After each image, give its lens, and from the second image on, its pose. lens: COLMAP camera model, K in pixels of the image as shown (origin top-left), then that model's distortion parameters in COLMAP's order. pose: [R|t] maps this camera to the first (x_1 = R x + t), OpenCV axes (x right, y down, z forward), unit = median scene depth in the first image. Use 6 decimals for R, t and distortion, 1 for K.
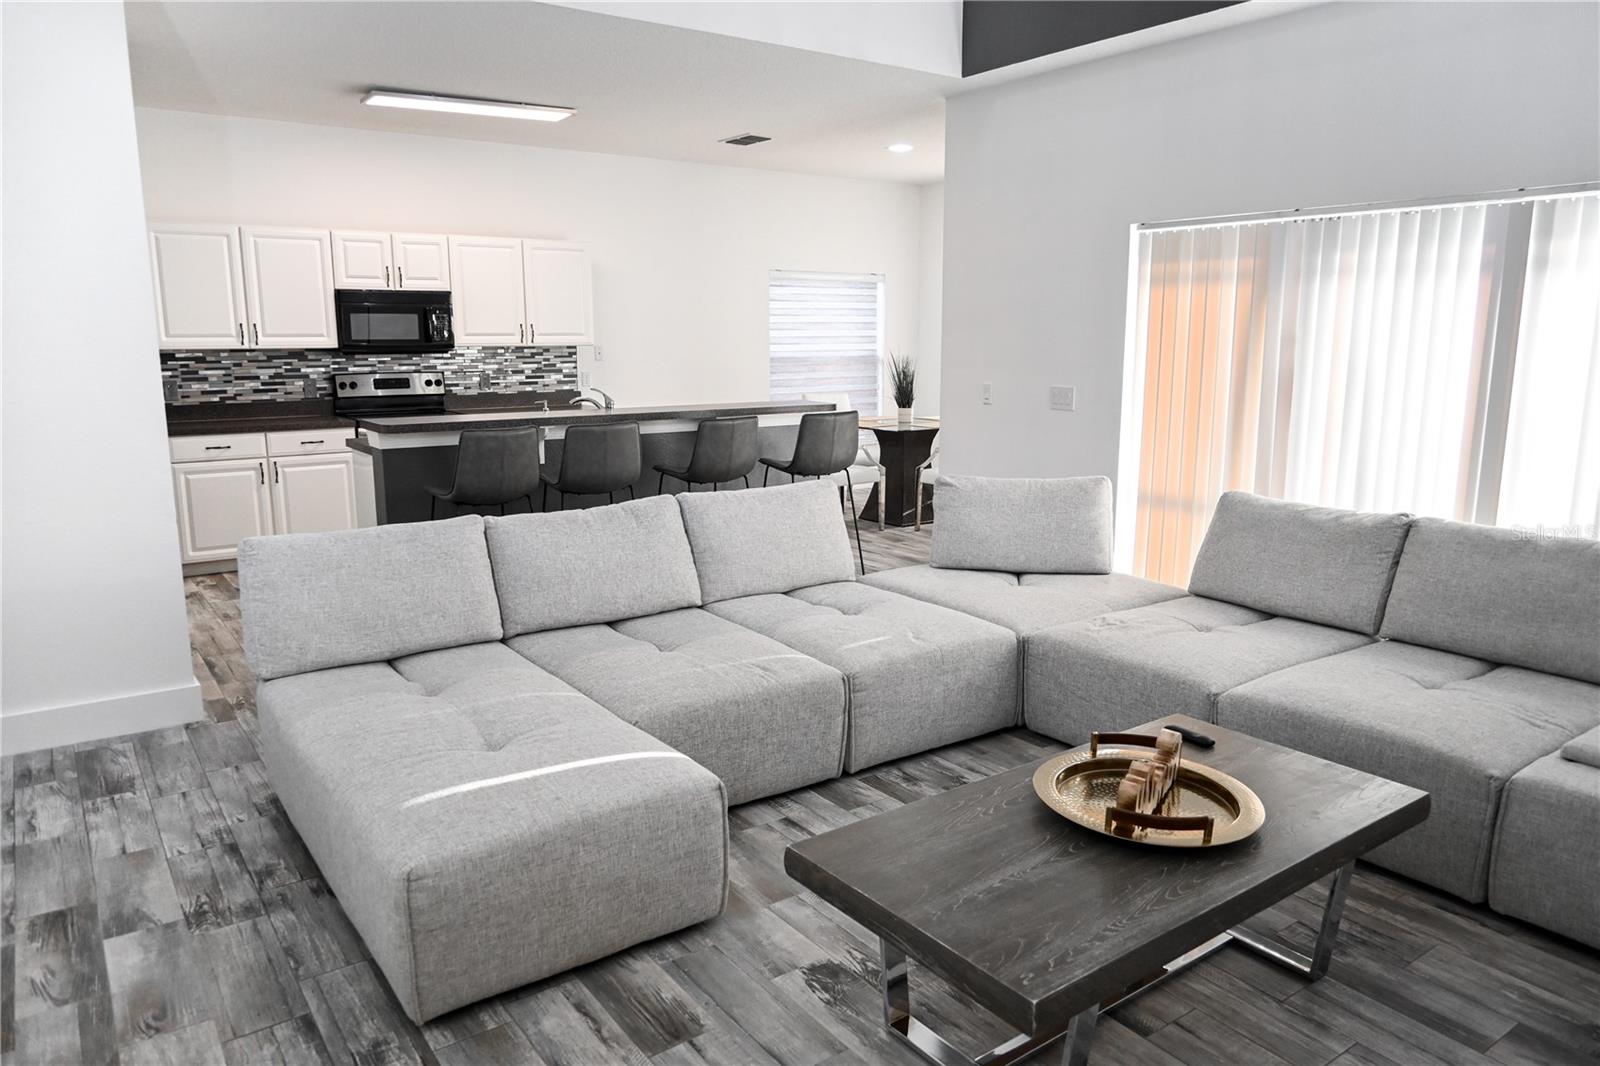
lens RADIAL K [[1084.7, 0, 800.0], [0, 1084.7, 533.0], [0, 0, 1]] dist [-0.000096, -0.001137]
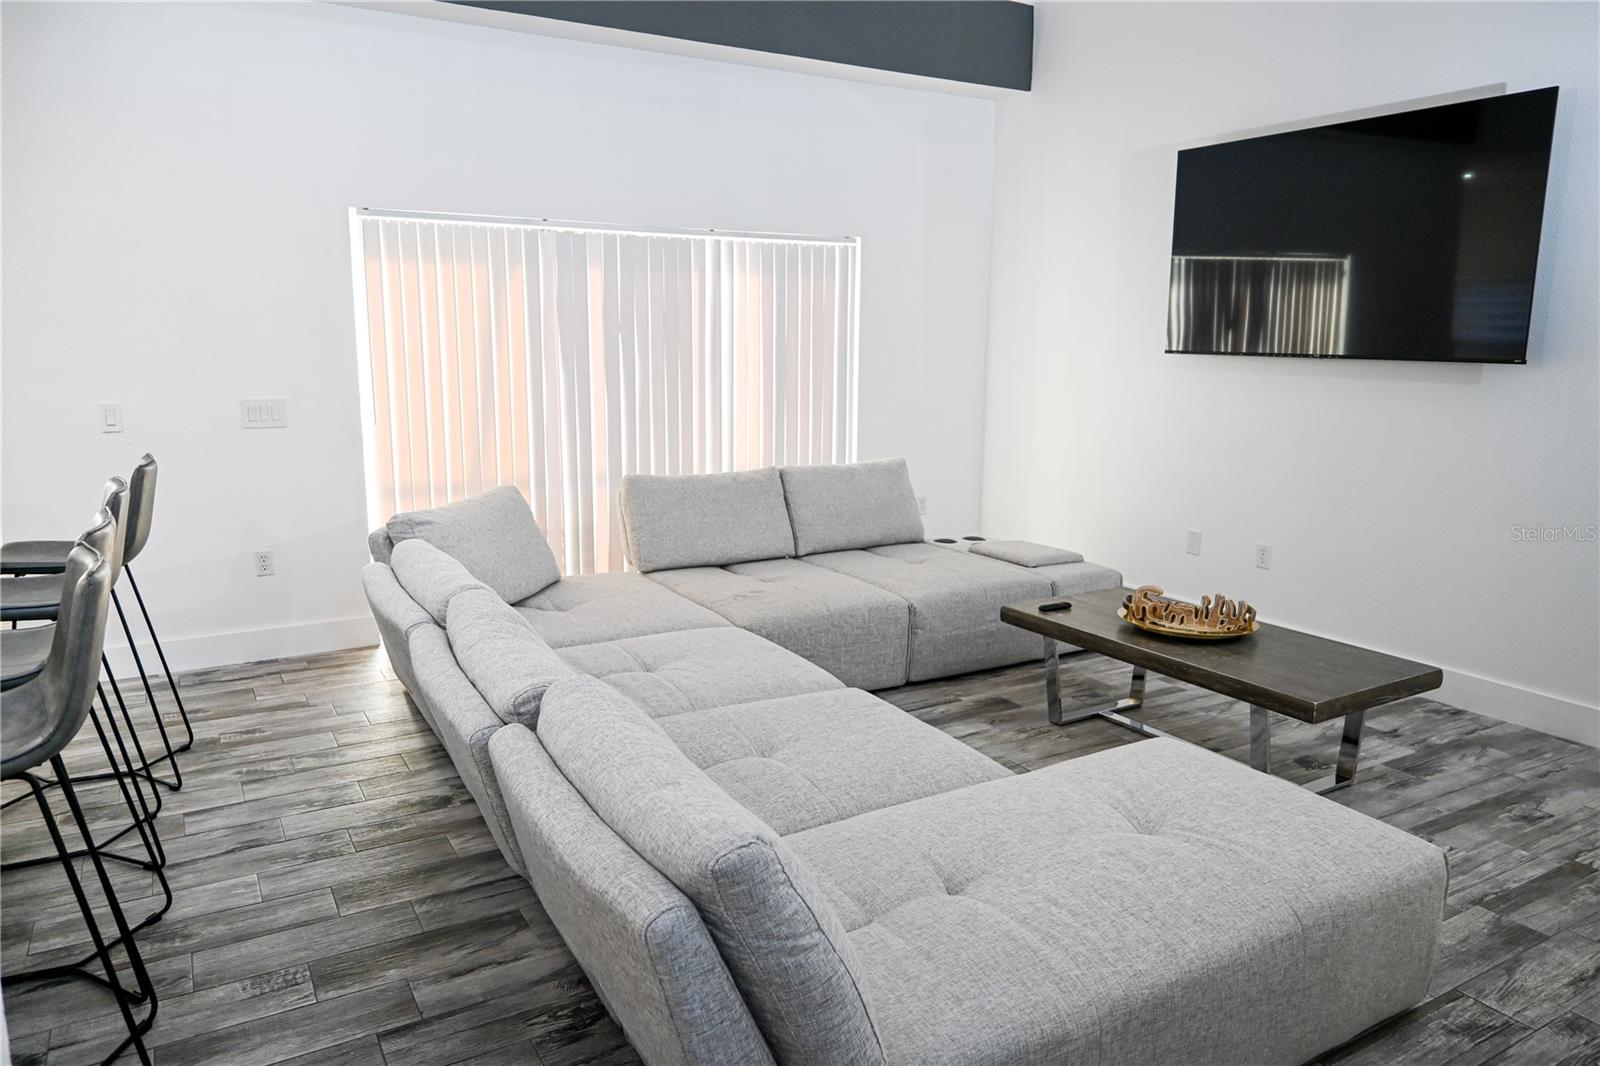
lens RADIAL K [[1084.7, 0, 800.0], [0, 1084.7, 533.0], [0, 0, 1]] dist [-0.000096, -0.001137]
pose [[0.092115, -0.171496, 0.980869, -1.326455], [0.179764, 0.971736, 0.153018, -0.234124], [-0.979387, 0.162230, 0.120340, 1.383913]]
